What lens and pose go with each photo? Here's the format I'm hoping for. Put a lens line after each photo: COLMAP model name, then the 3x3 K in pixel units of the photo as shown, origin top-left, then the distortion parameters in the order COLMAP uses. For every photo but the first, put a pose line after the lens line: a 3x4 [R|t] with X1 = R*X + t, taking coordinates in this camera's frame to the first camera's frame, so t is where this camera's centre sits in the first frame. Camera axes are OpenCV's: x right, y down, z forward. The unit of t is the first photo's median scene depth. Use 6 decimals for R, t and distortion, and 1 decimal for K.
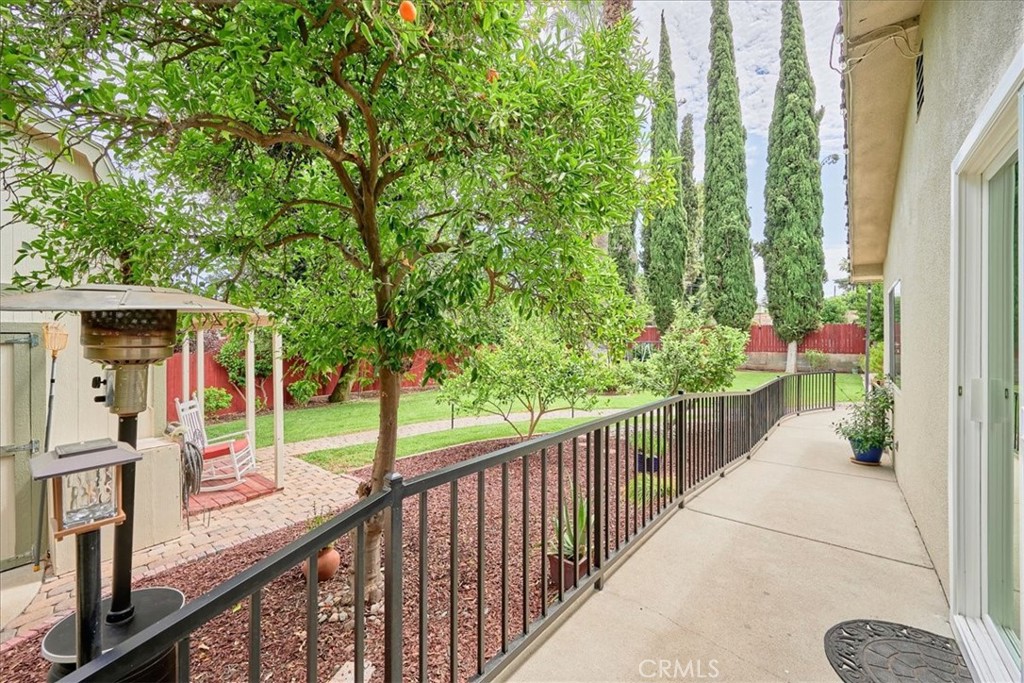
lens RADIAL K [[414.3, 0, 511.6], [0, 414.3, 337.3], [0, 0, 1]] dist [-0.001007, 0.000282]
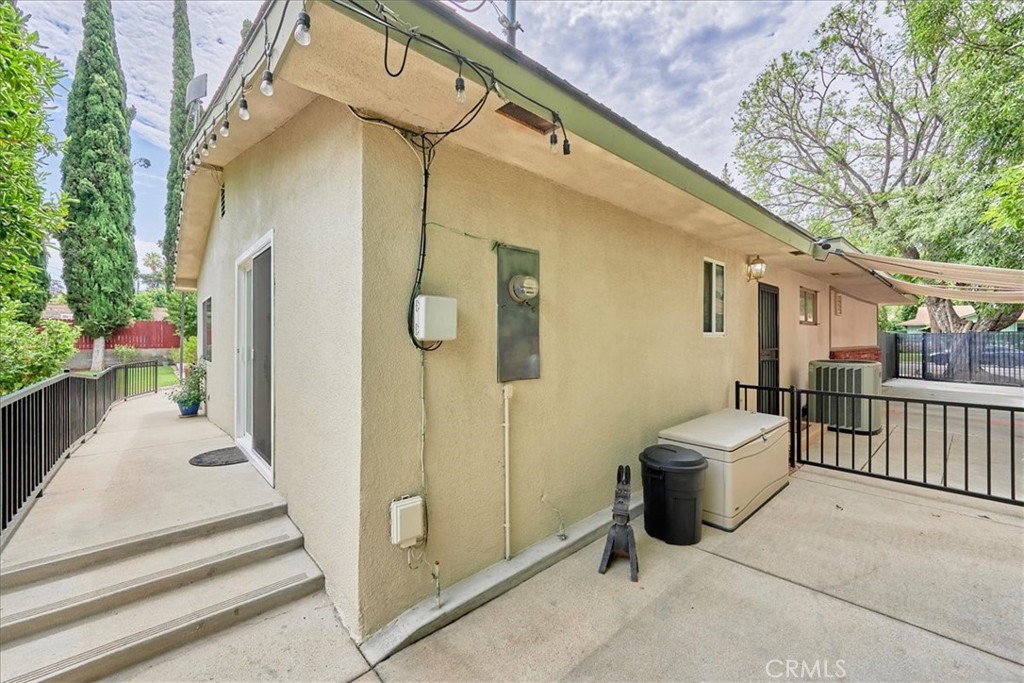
lens RADIAL K [[414.3, 0, 513.1], [0, 414.3, 334.8], [0, 0, 1]] dist [-0.001007, 0.000282]
pose [[0.167873, 0.000226, 0.985809, -0.099048], [-0.001872, 0.999998, 0.000090, 0.002123], [-0.985807, -0.001860, 0.167873, -0.094623]]
